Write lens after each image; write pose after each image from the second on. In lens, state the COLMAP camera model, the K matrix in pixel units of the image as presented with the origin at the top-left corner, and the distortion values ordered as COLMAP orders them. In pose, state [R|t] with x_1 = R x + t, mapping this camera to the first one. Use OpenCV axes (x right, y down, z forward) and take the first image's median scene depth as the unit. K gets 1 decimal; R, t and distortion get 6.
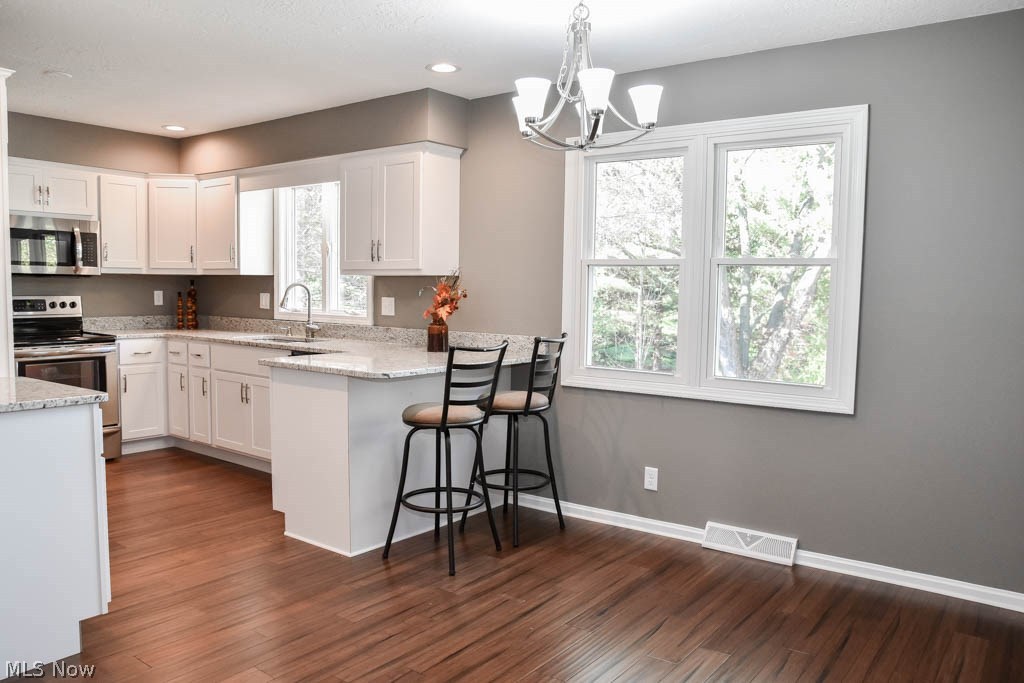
lens RADIAL K [[761.5, 0, 512.0], [0, 761.5, 341.5], [0, 0, 1]] dist [-0.128539, 0.109266]
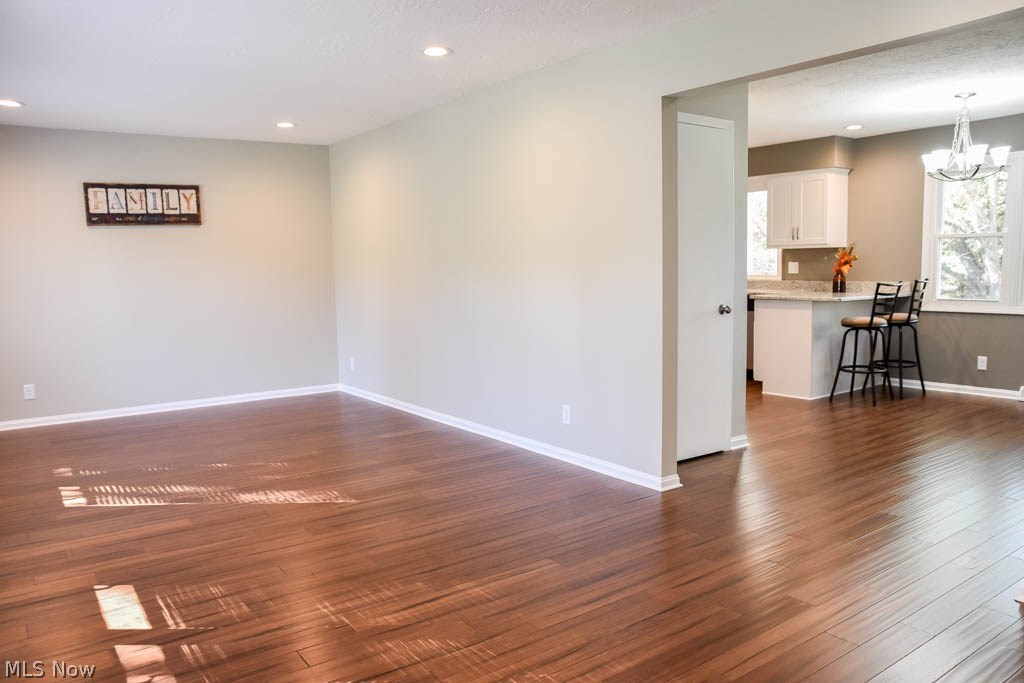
lens RADIAL K [[765.3, 0, 513.4], [0, 765.3, 353.7], [0, 0, 1]] dist [-0.125903, 0.106056]
pose [[0.959107, -0.002122, -0.283036, -0.271739], [0.014904, 0.998963, 0.043015, 0.056226], [0.282651, -0.045475, 0.958144, -0.679239]]
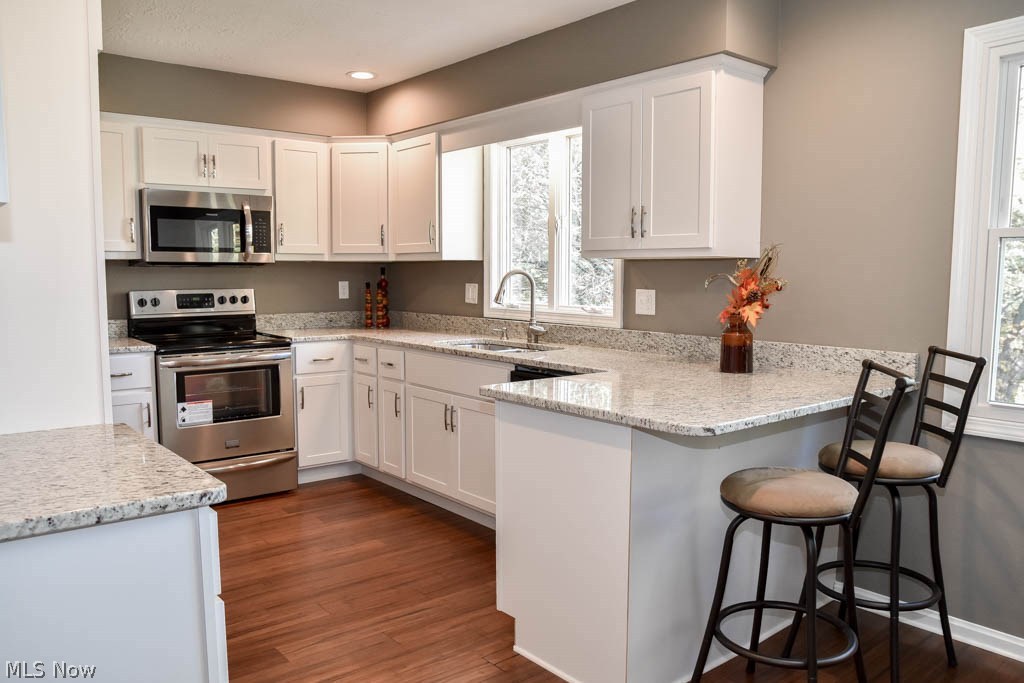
lens RADIAL K [[761.5, 0, 512.0], [0, 761.5, 341.5], [0, 0, 1]] dist [-0.128539, 0.109266]
pose [[0.972139, 0.009693, -0.234206, -0.114182], [-0.005901, 0.999840, 0.016886, -0.019746], [0.234333, -0.015034, 0.972040, 0.267722]]
